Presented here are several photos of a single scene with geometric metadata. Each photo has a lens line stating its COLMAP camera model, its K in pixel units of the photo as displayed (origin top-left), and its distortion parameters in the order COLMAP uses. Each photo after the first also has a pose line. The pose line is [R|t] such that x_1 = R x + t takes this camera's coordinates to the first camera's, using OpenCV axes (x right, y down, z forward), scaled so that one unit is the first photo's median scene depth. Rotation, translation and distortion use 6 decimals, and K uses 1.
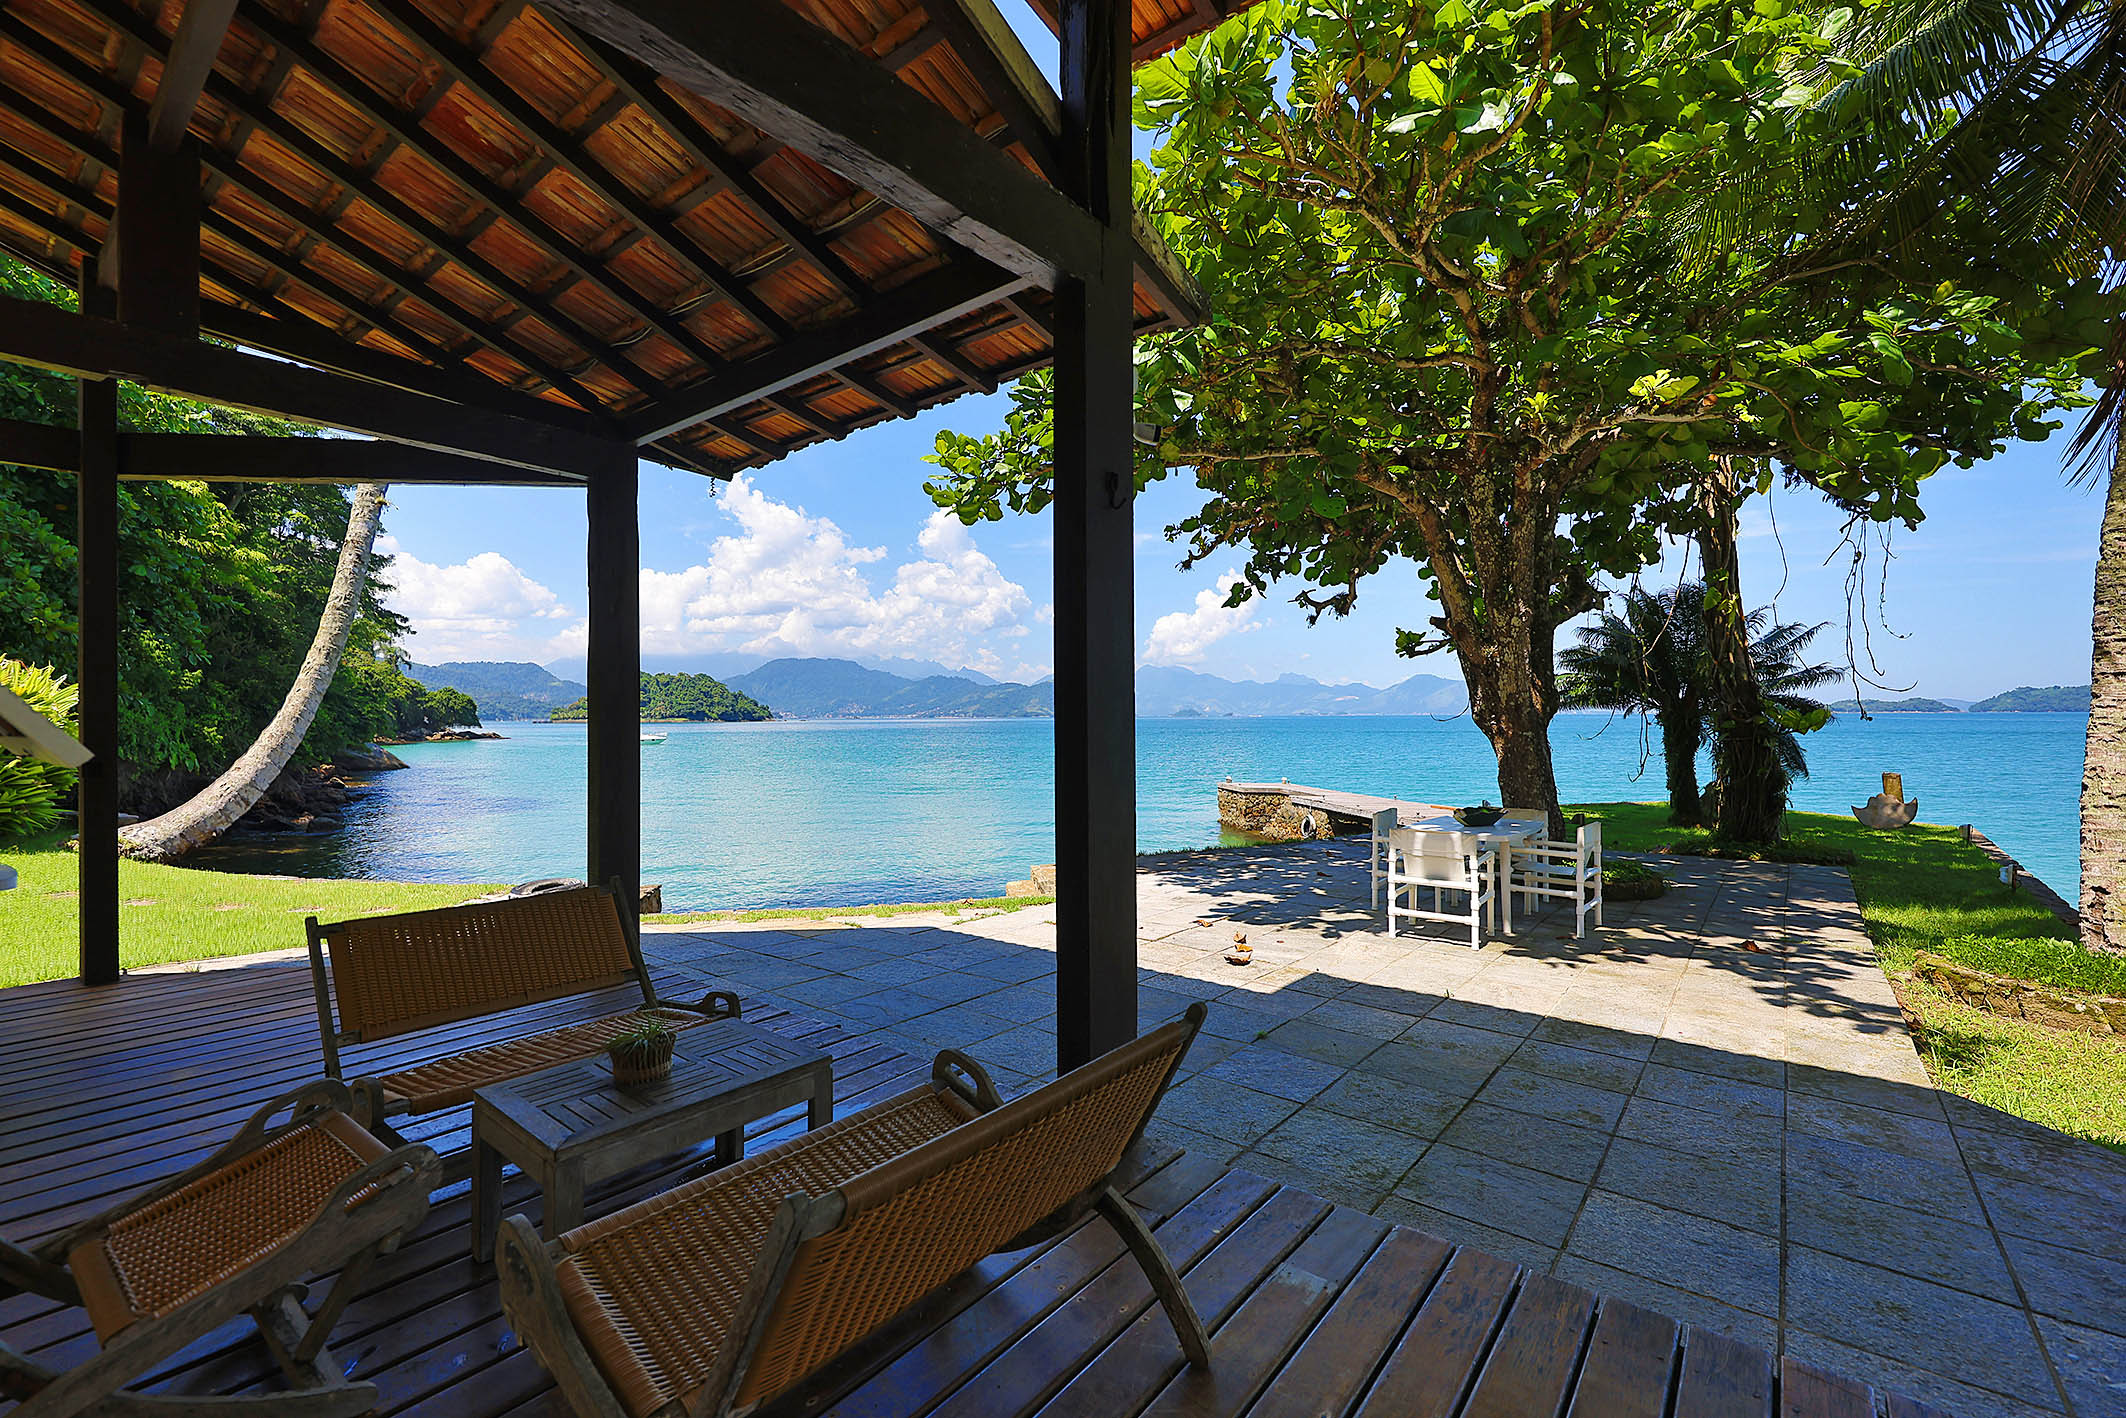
lens RADIAL K [[888.0, 0, 1066.1], [0, 888.0, 712.8], [0, 0, 1]] dist [-0.001161, 0.000470]
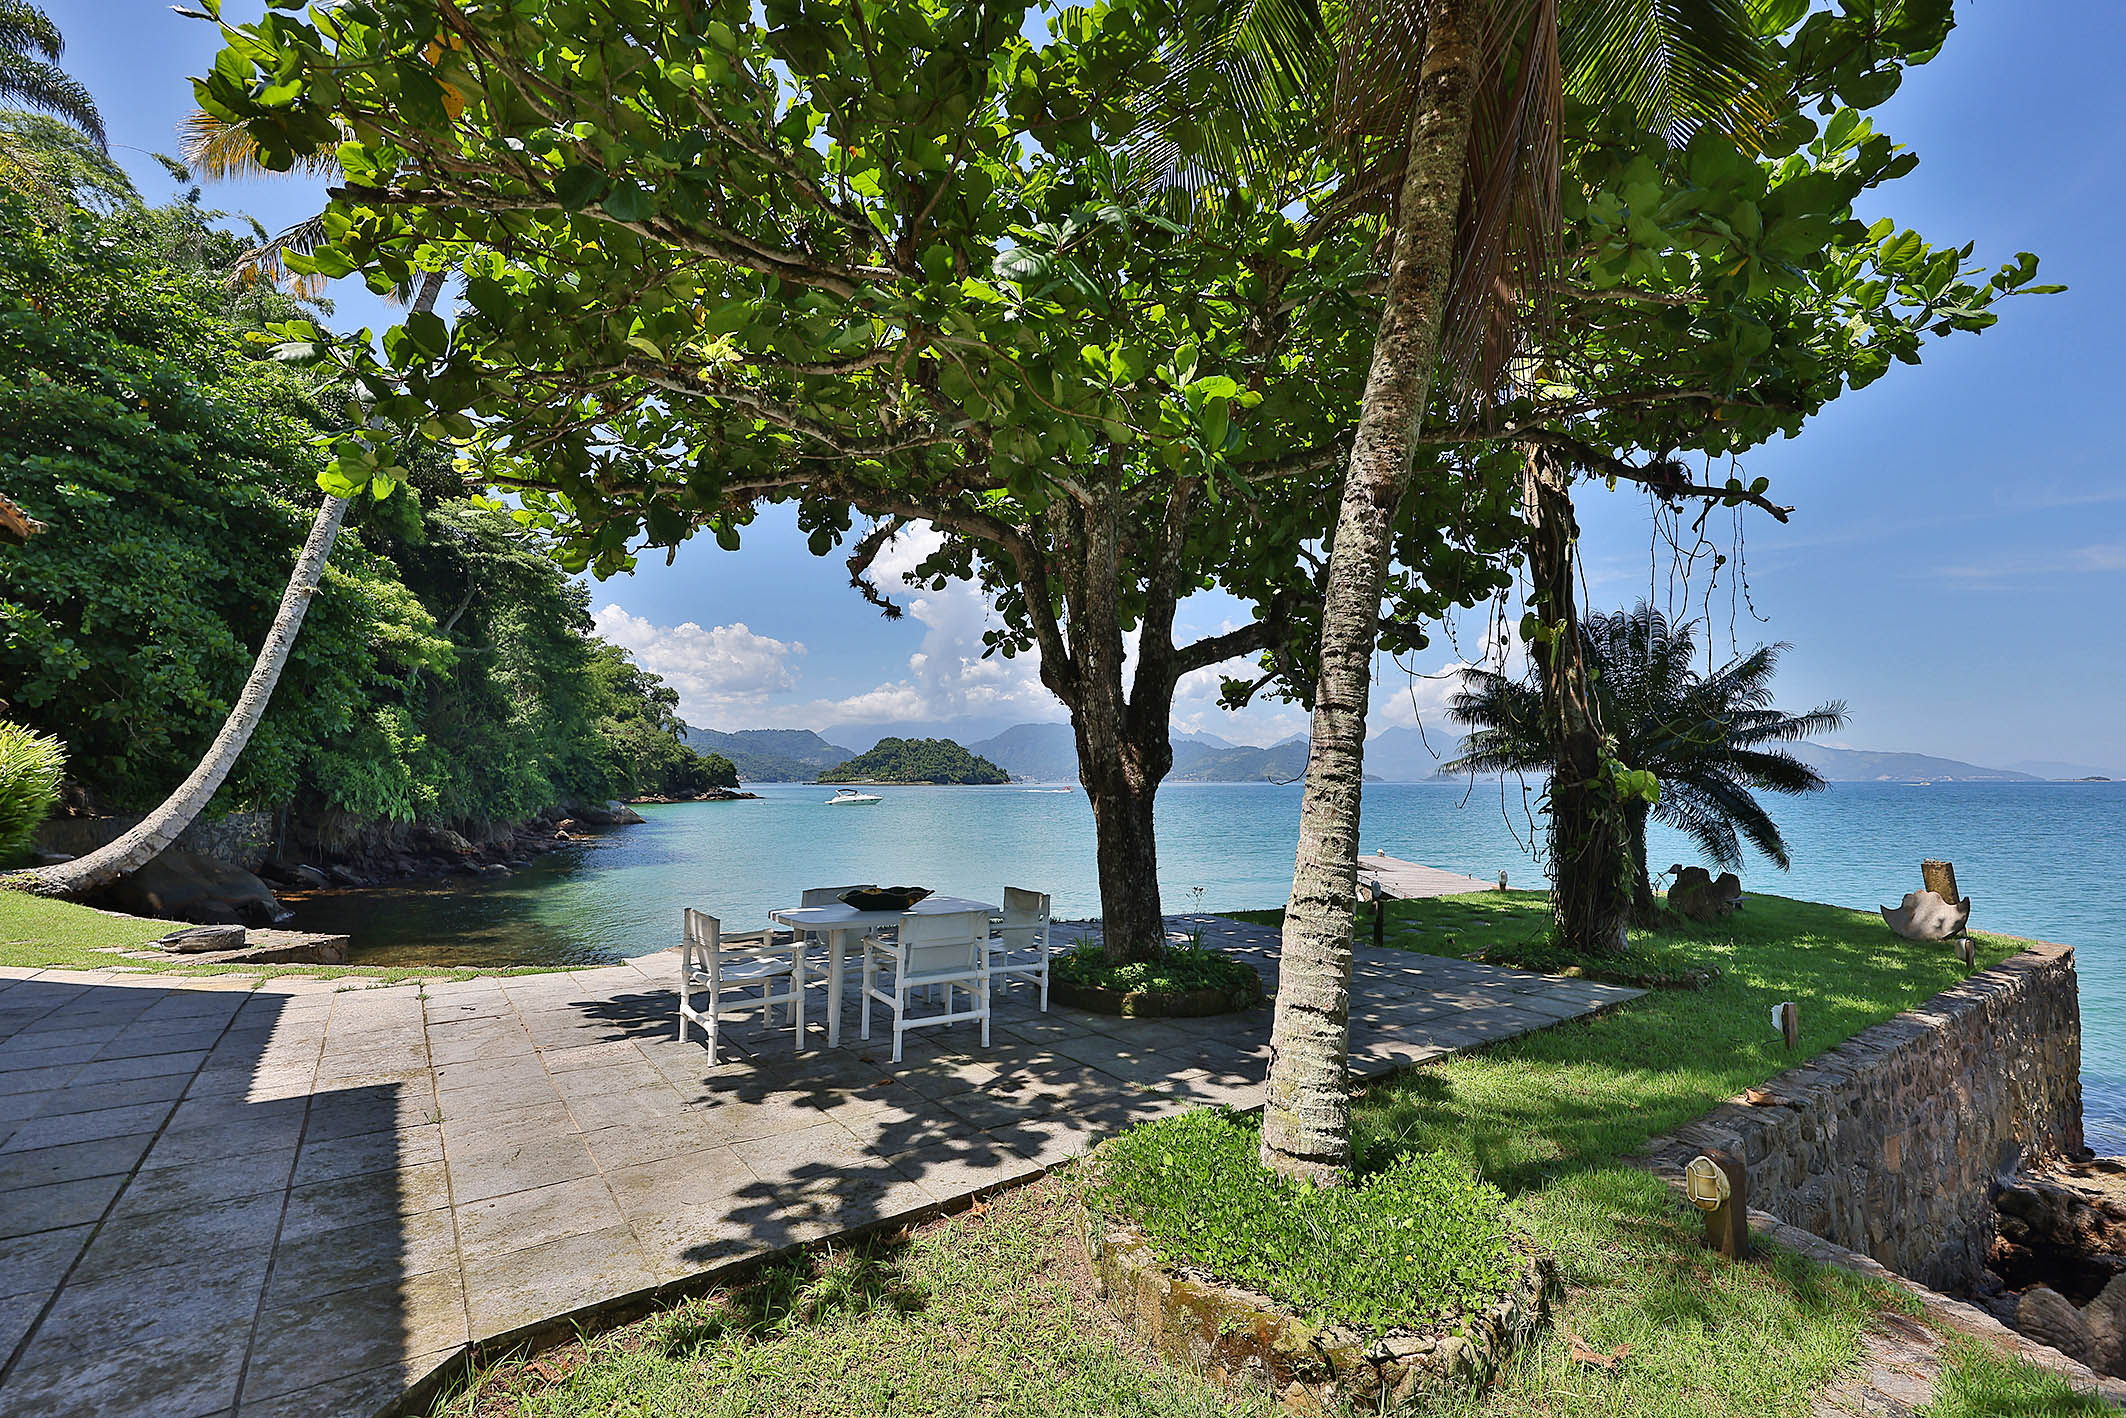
lens RADIAL K [[888.0, 0, 1073.4], [0, 888.0, 711.7], [0, 0, 1]] dist [-0.001161, 0.000470]
pose [[0.969246, -0.014663, -0.245655, 0.446726], [-0.003373, 0.997338, -0.072840, 0.002341], [0.246069, 0.071428, 0.966617, 0.135990]]
